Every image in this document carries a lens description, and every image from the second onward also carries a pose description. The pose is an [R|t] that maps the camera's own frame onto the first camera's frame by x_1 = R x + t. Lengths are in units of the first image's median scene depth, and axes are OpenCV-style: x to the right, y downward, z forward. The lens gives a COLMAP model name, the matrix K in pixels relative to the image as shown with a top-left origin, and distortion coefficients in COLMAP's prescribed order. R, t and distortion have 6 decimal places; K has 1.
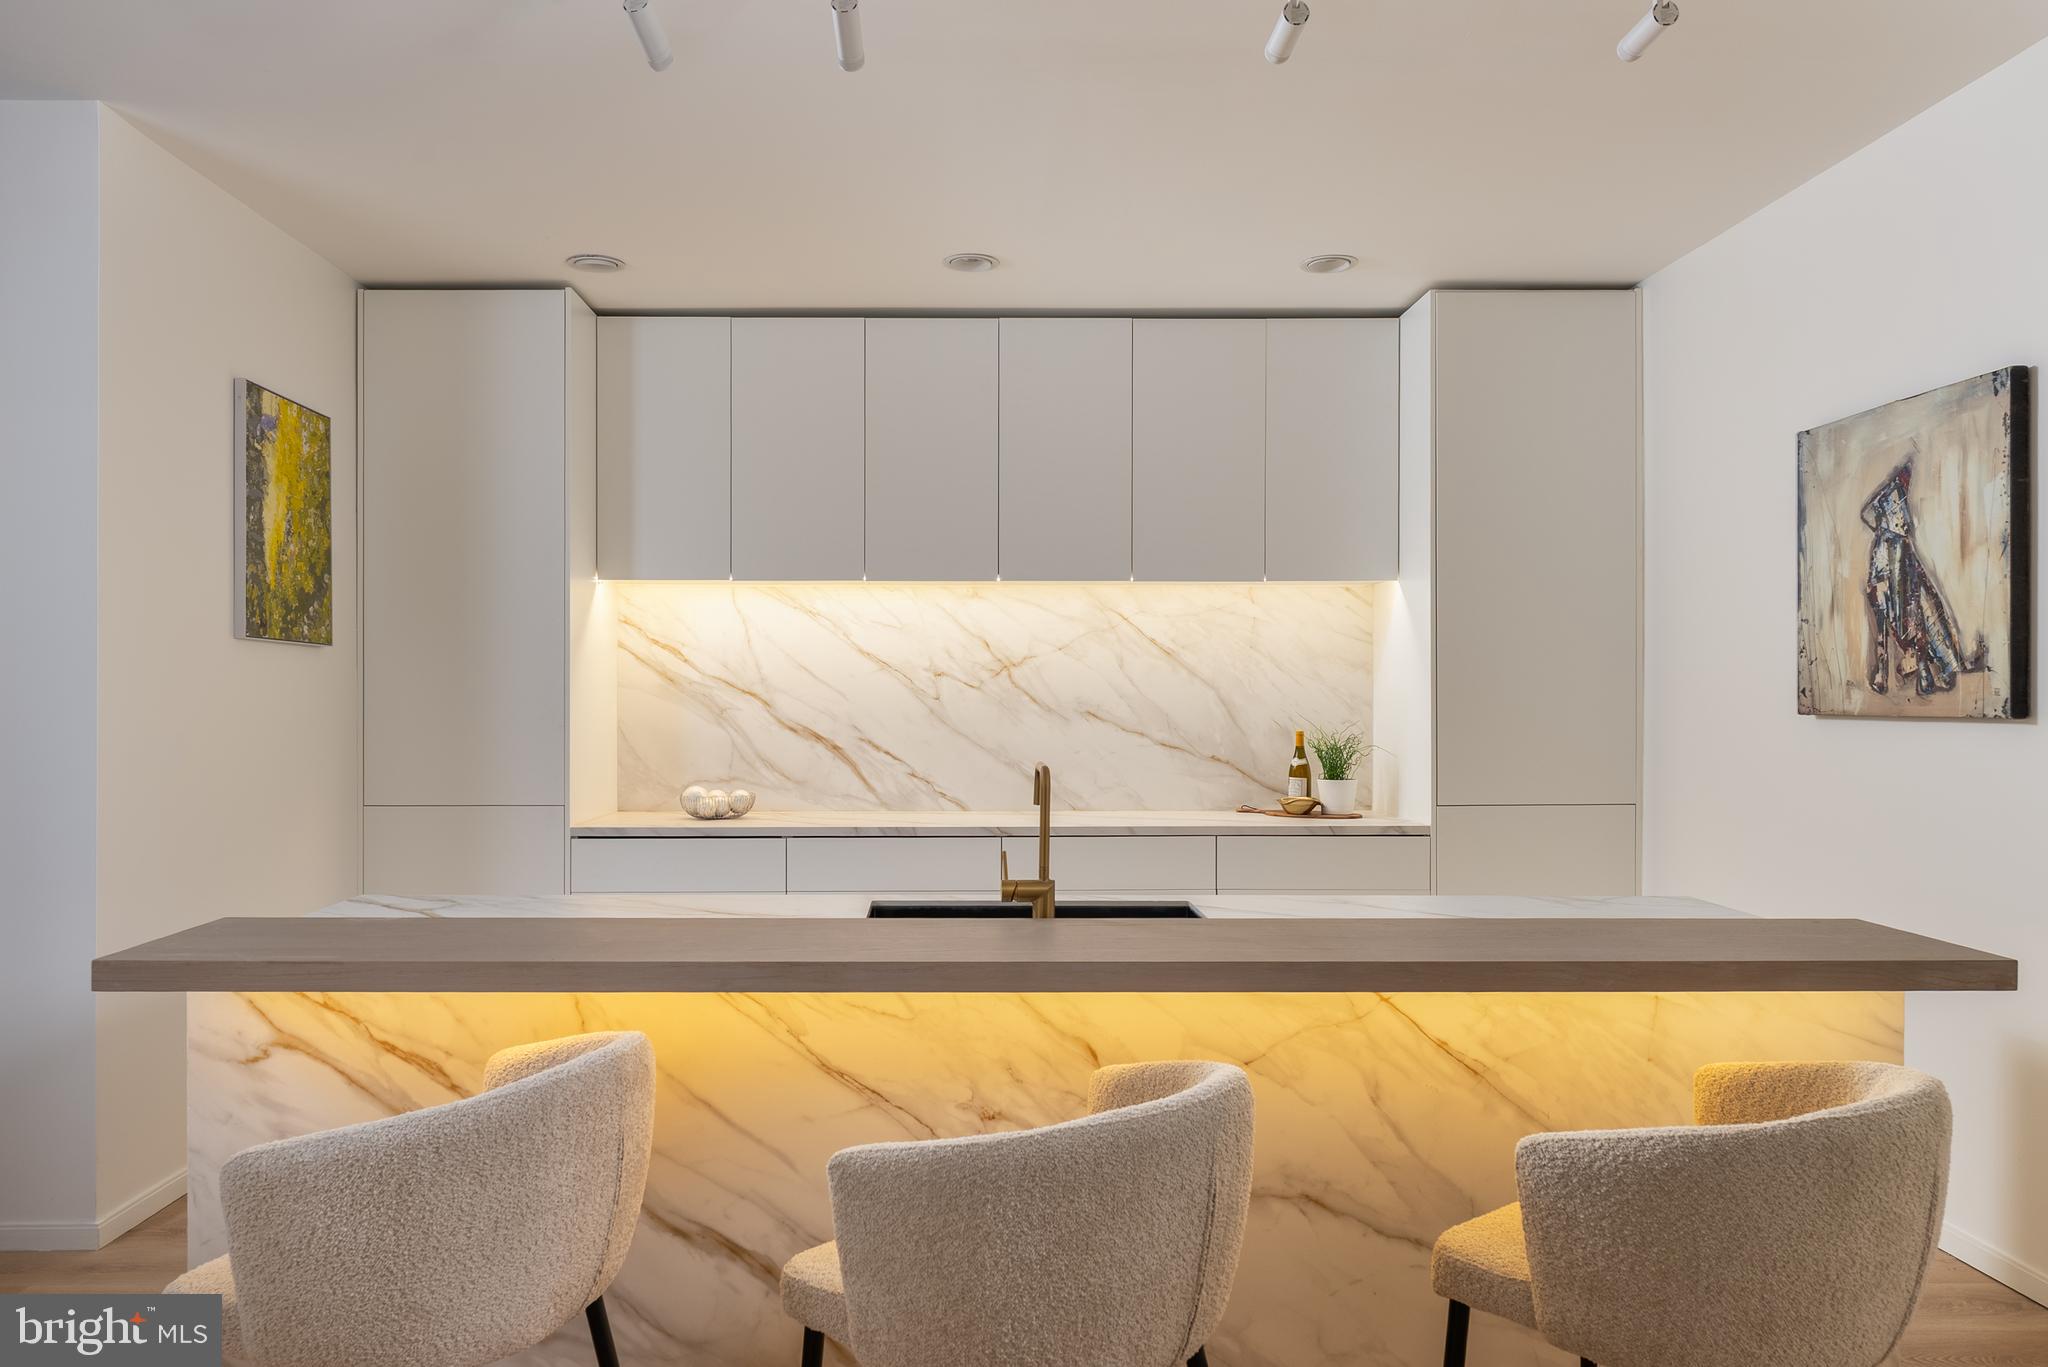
lens RADIAL K [[1378.8, 0, 1024.2], [0, 1378.8, 696.9], [0, 0, 1]] dist [0.003175, -0.006339]
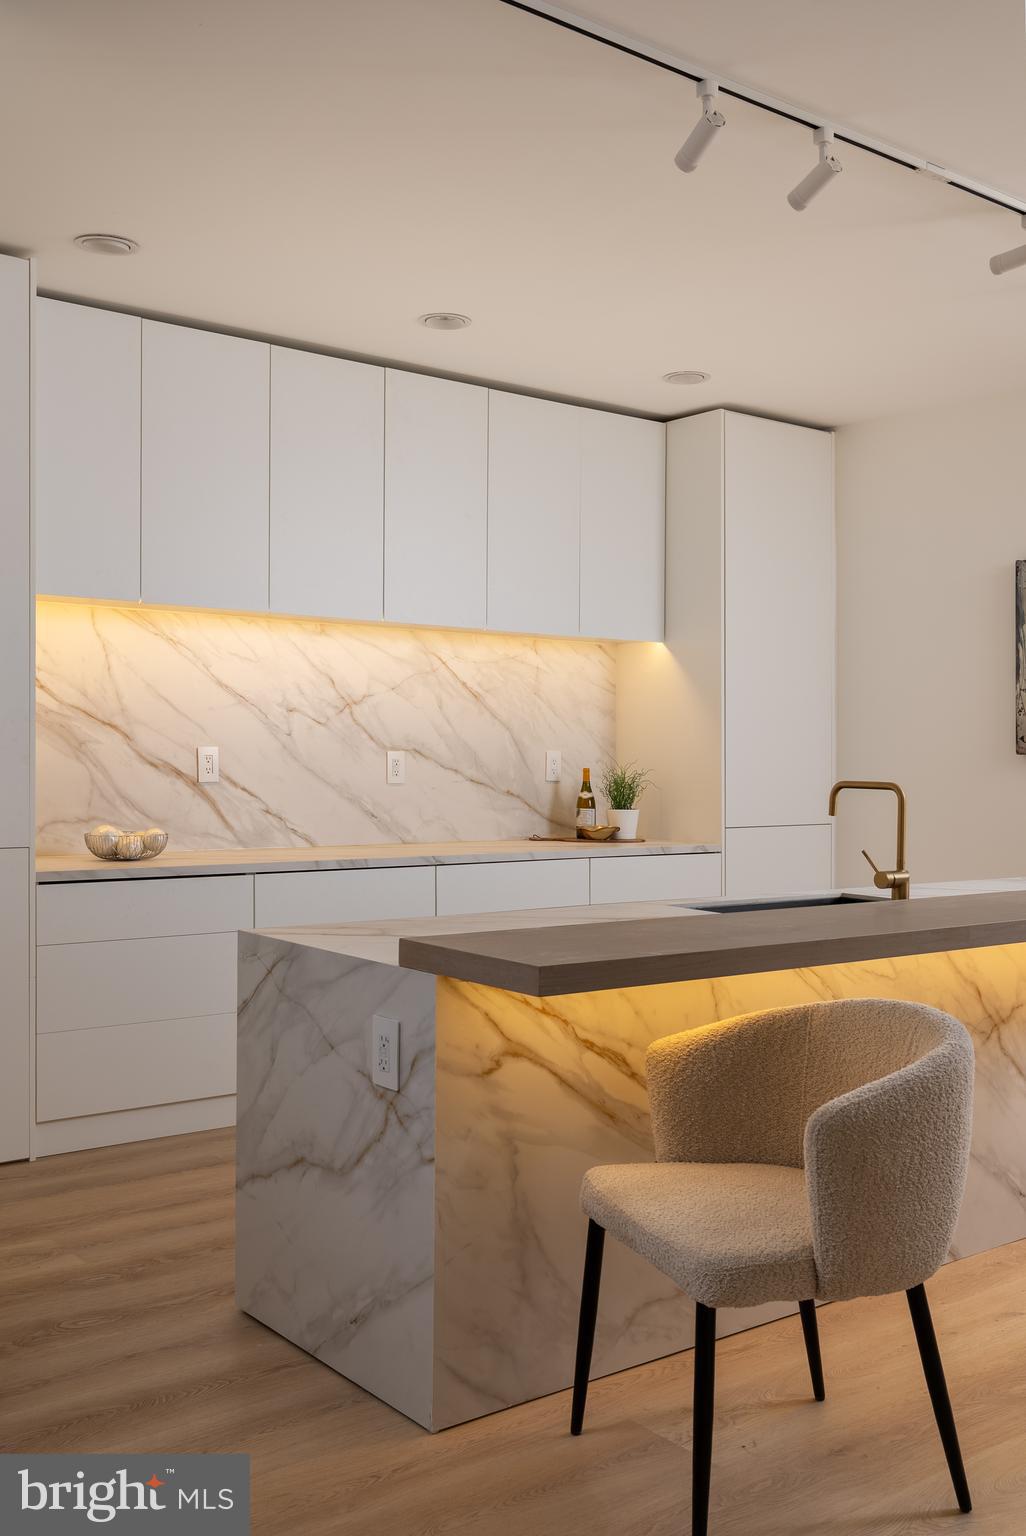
lens RADIAL K [[1445.2, 0, 509.0], [0, 1445.2, 769.0], [0, 0, 1]] dist [-0.034125, 0.000000]
pose [[0.801242, 0.004156, 0.598326, -0.815806], [-0.011195, 0.999905, 0.008046, 0.023454], [-0.598236, -0.013146, 0.801212, 0.104290]]
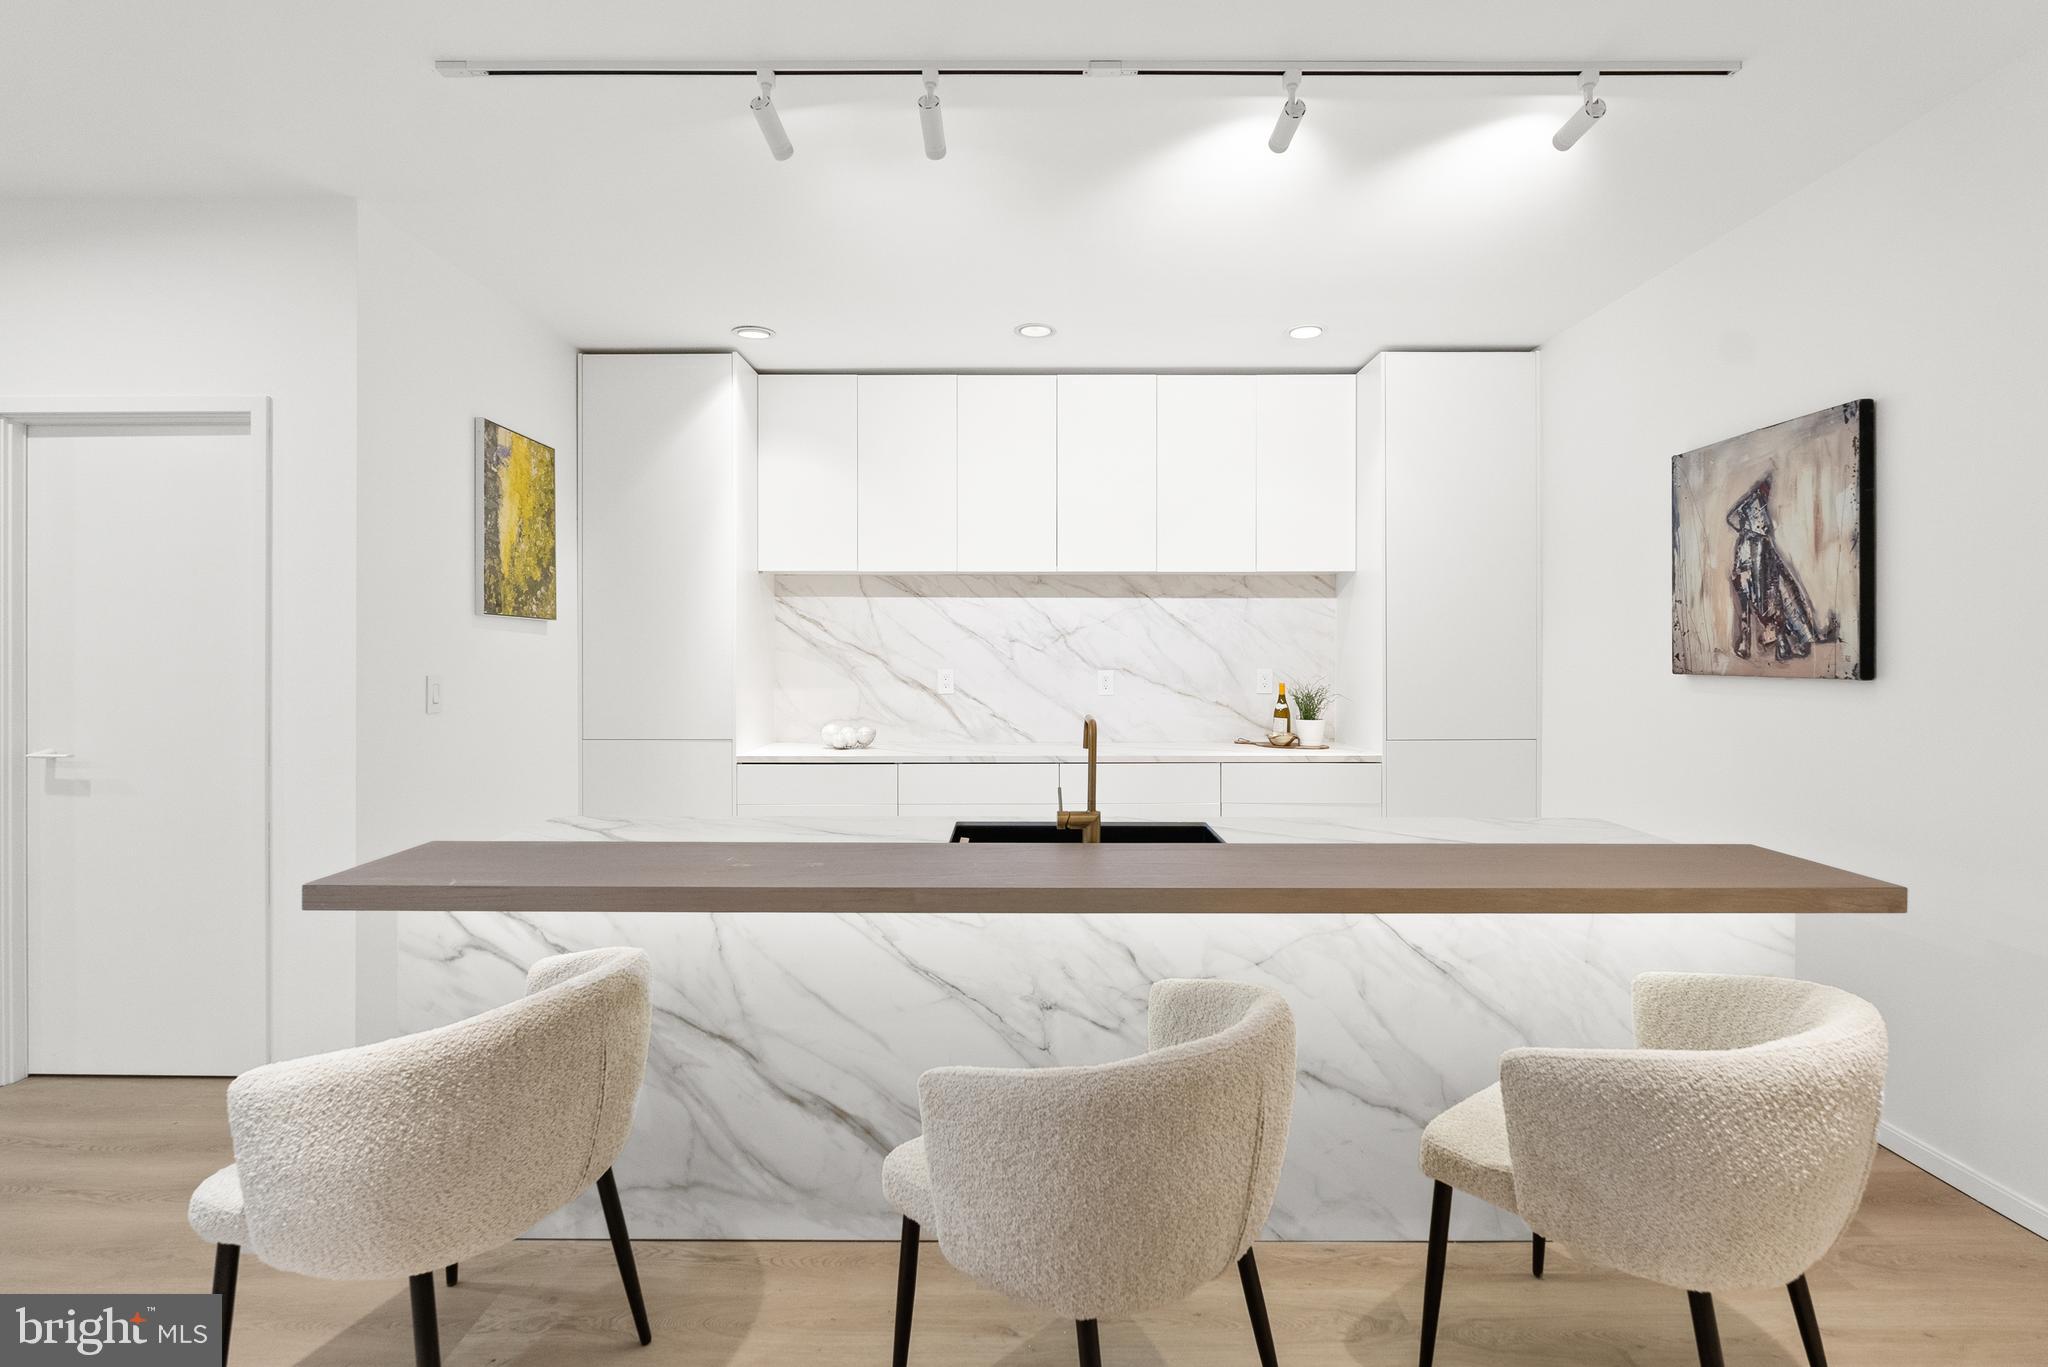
lens RADIAL K [[947.9, 0, 1069.0], [0, 947.9, 654.0], [0, 0, 1]] dist [-0.001473, -0.001285]
pose [[0.999965, 0.000215, -0.008338, 0.000807], [-0.000196, 0.999998, 0.002211, -0.007928], [0.008338, -0.002210, 0.999963, 0.109641]]
